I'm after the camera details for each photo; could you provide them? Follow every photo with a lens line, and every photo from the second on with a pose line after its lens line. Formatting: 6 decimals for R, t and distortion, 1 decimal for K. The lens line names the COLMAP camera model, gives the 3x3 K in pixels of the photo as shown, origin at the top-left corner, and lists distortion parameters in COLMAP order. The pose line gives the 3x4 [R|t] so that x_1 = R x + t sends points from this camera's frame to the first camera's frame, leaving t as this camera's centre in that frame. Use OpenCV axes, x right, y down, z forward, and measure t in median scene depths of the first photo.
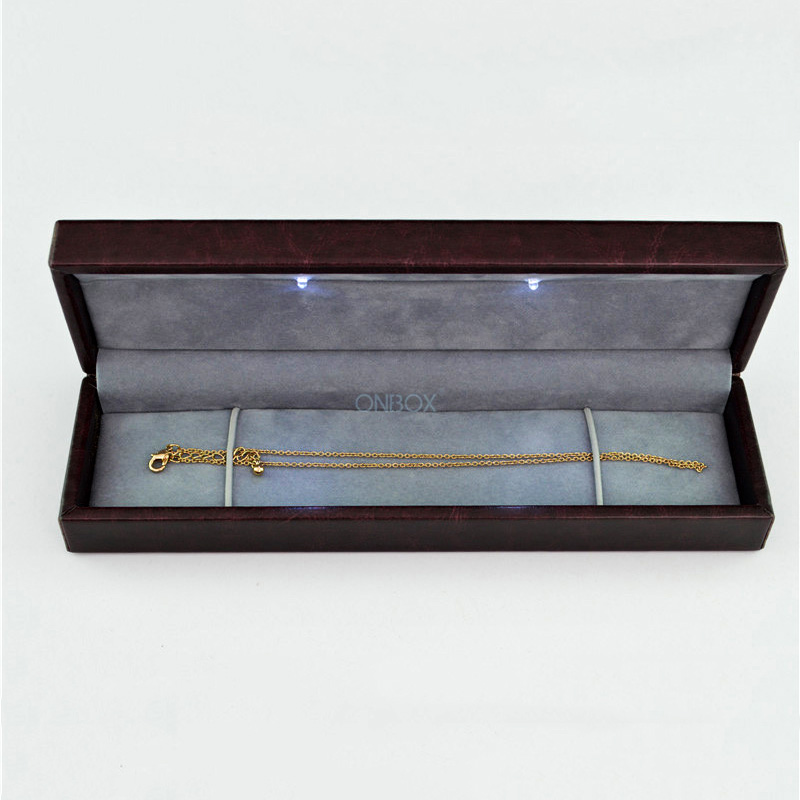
lens RADIAL K [[1315.9, 0, 400.0], [0, 1315.9, 400.0], [0, 0, 1]] dist [0.009342, -0.009602]
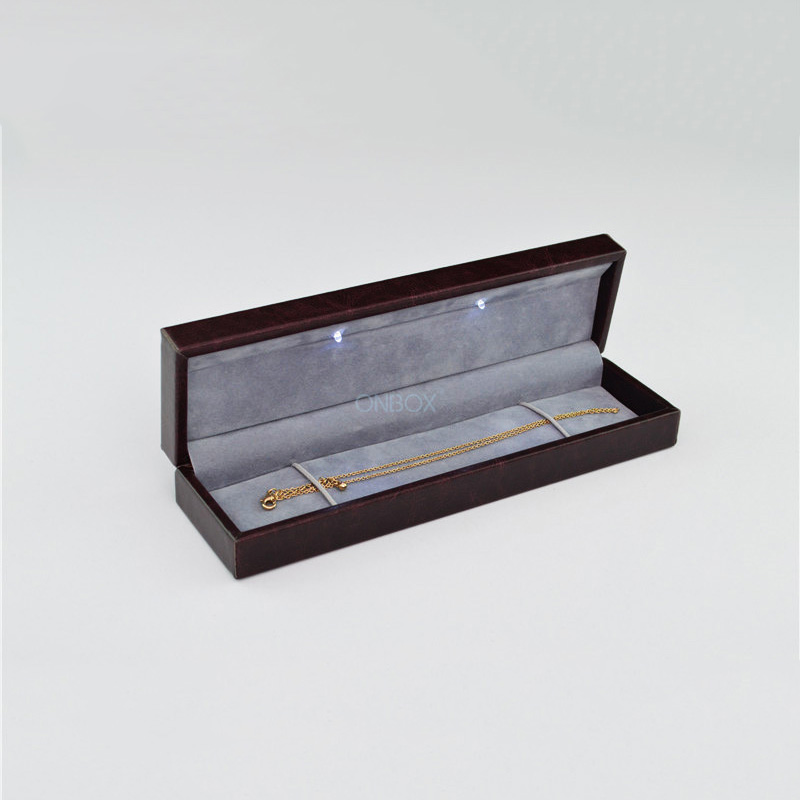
lens RADIAL K [[1403.5, 0, 400.0], [0, 1403.5, 400.0], [0, 0, 1]] dist [0.006404, 0.015297]
pose [[0.871642, -0.230414, 0.432607, -0.627364], [0.357618, 0.902545, -0.239838, 0.323345], [-0.335186, 0.363761, 0.869096, -0.248259]]
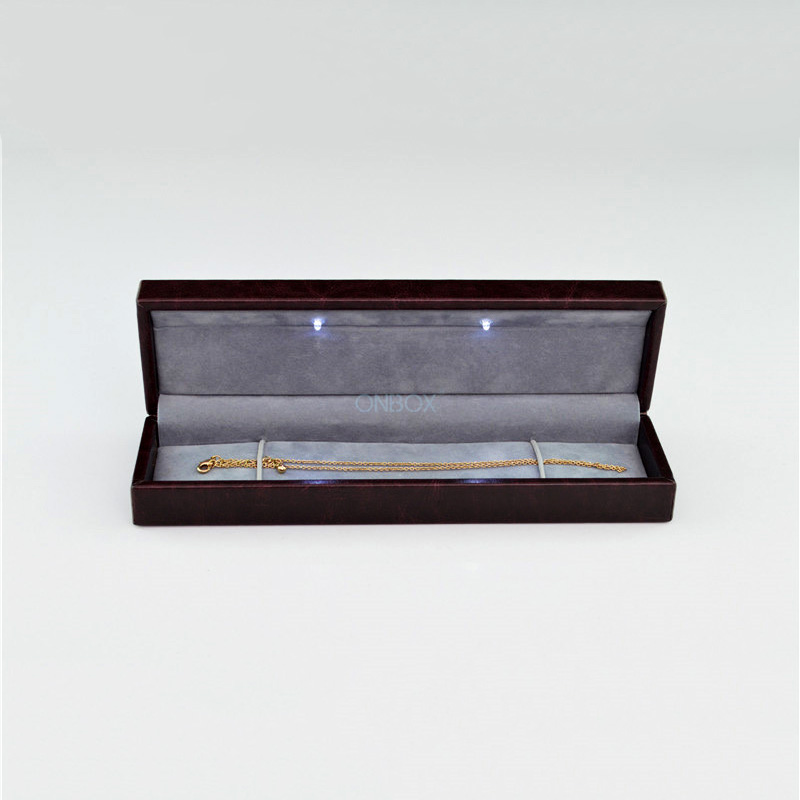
lens RADIAL K [[1403.5, 0, 400.0], [0, 1403.5, 400.0], [0, 0, 1]] dist [0.006404, 0.015297]
pose [[0.999494, -0.009167, 0.030460, -0.032054], [0.019465, 0.933619, -0.357739, 0.480575], [-0.025158, 0.358150, 0.933325, -0.318812]]
